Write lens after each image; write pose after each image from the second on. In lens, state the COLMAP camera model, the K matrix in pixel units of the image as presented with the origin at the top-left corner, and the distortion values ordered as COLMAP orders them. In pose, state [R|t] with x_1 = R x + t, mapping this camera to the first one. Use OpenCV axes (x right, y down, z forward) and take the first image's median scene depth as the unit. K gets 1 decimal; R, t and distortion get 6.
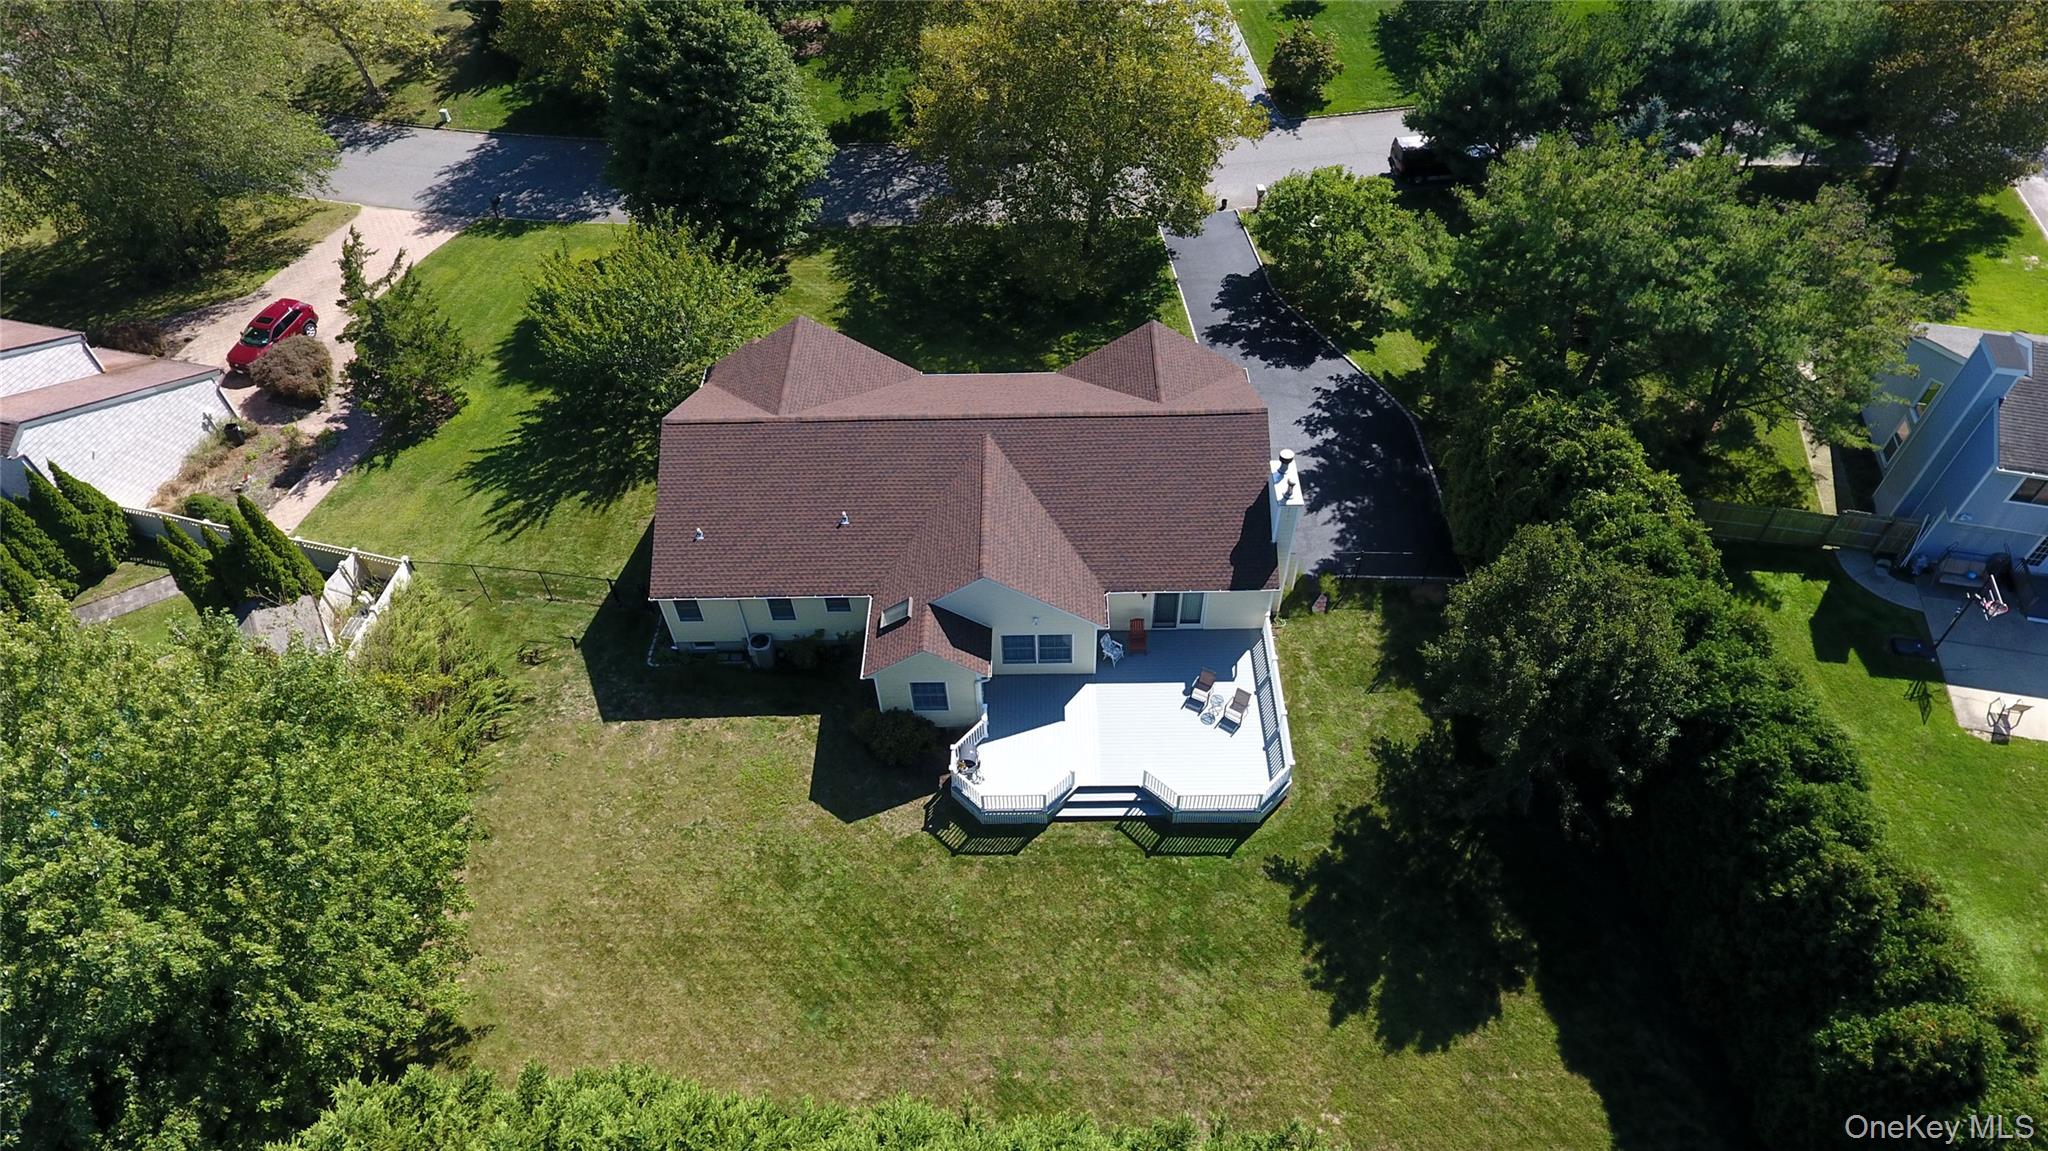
lens RADIAL K [[1187.1, 0, 1010.4], [0, 1187.1, 572.9], [0, 0, 1]] dist [-0.004742, -0.000633]
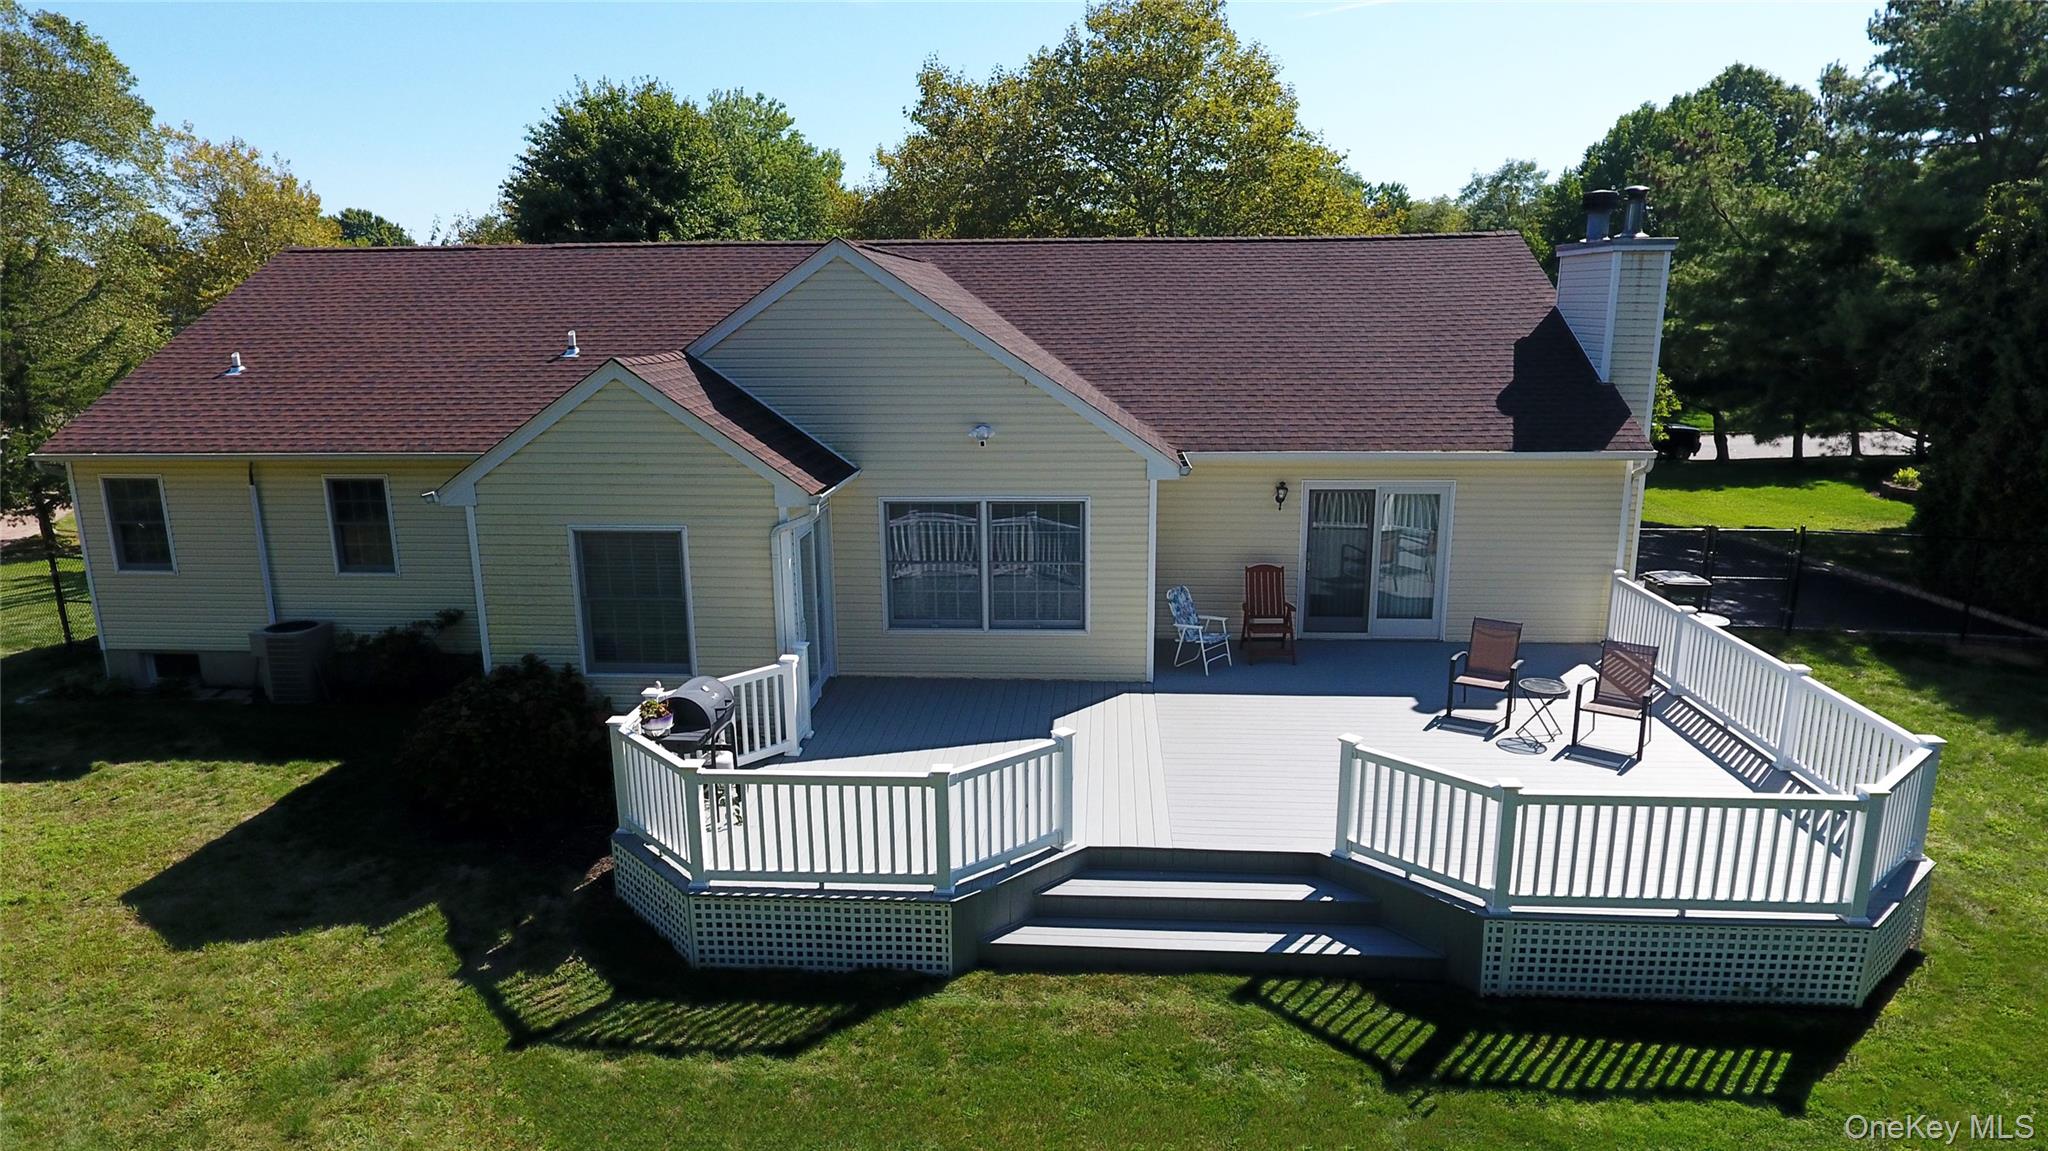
lens RADIAL K [[1187.1, 0, 1022.0], [0, 1187.1, 580.7], [0, 0, 1]] dist [-0.004742, -0.000633]
pose [[0.997849, 0.040892, -0.051244, 0.051131], [-0.062879, 0.818182, -0.571511, 0.266108], [0.018557, 0.573504, 0.818993, 0.709147]]
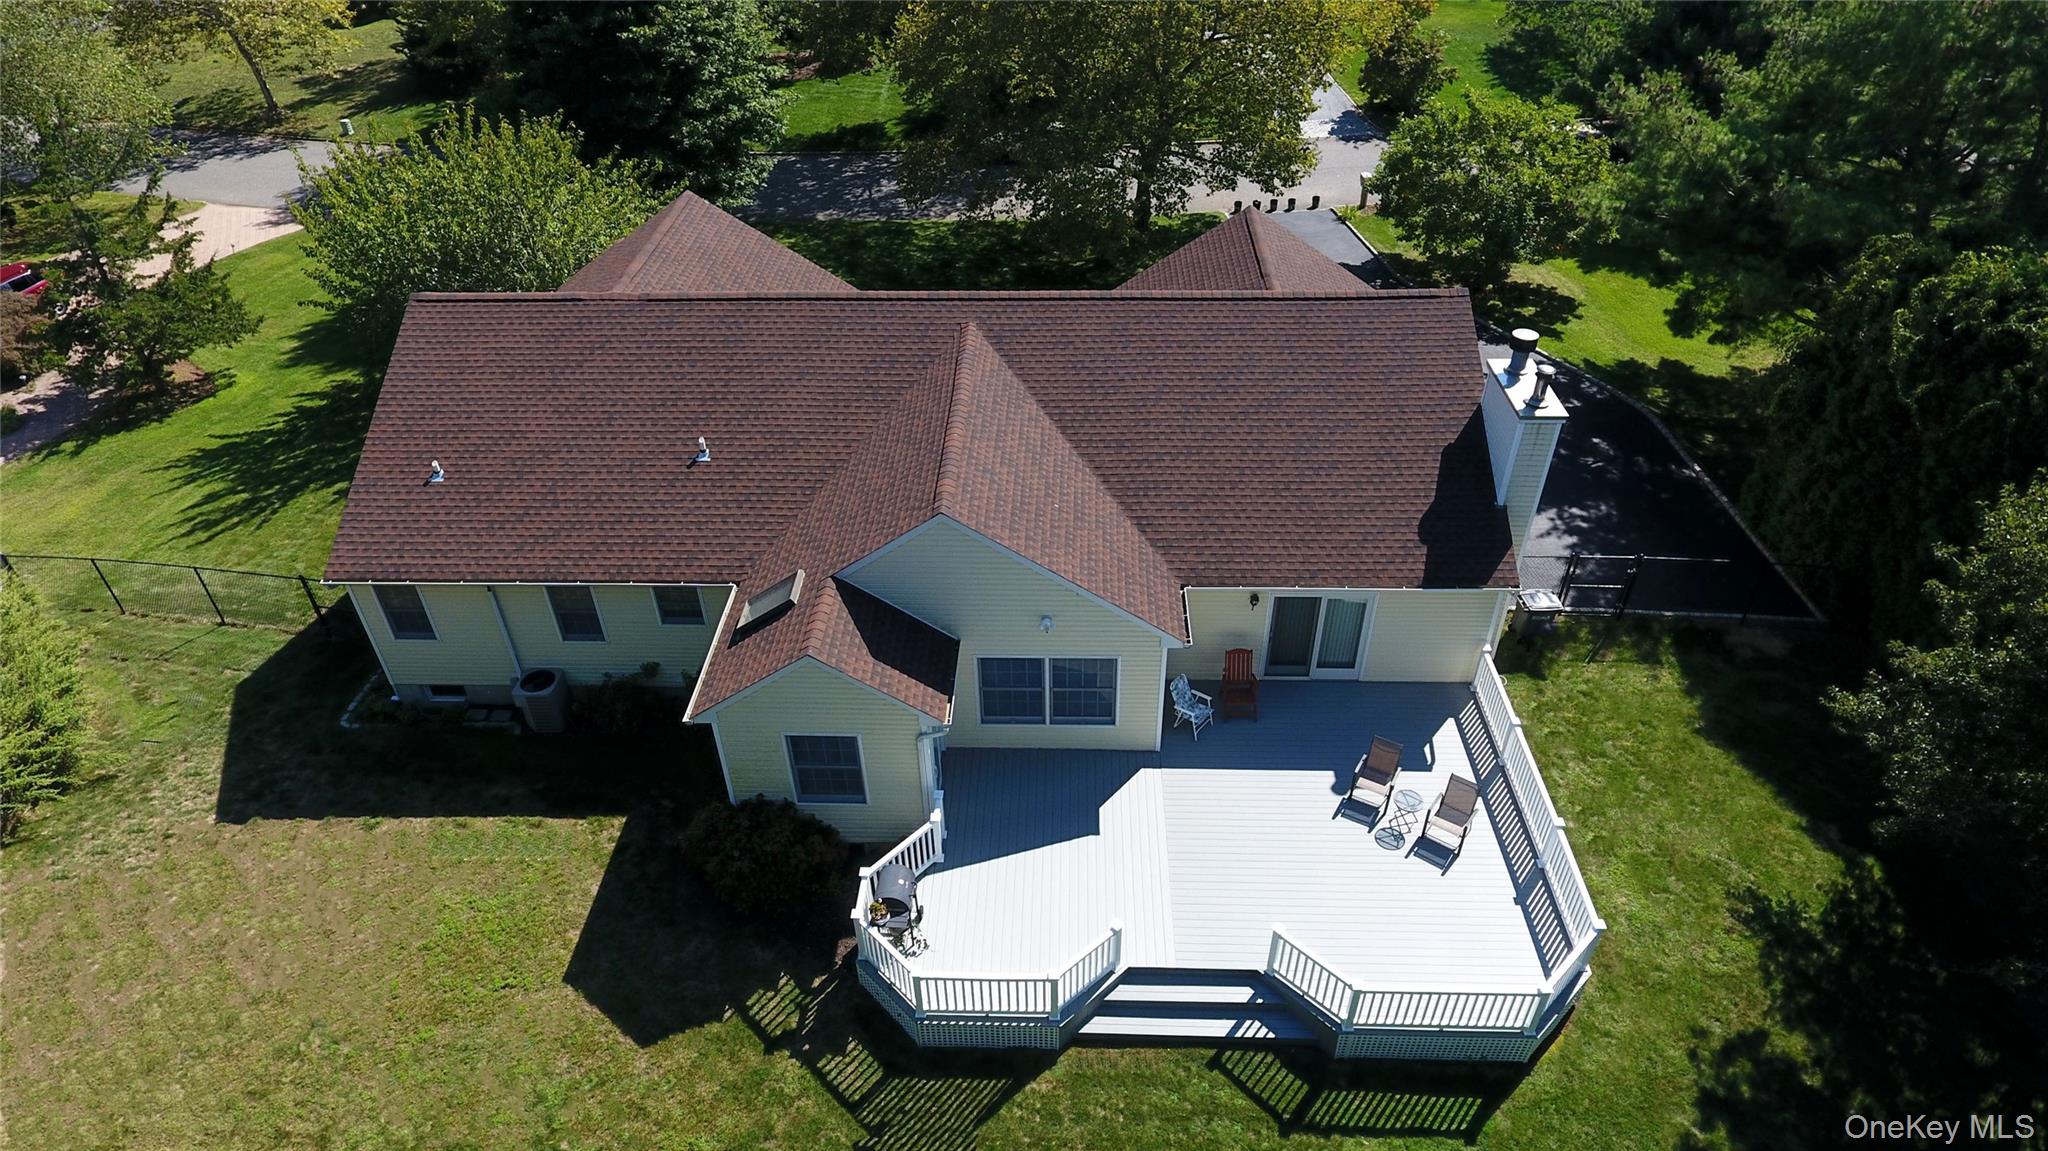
lens RADIAL K [[1187.1, 0, 1019.5], [0, 1187.1, 575.6], [0, 0, 1]] dist [-0.004742, -0.000633]
pose [[0.999494, 0.028679, -0.013783, 0.015790], [-0.030772, 0.981424, -0.189370, 0.111564], [0.008096, 0.189698, 0.981809, 0.483643]]
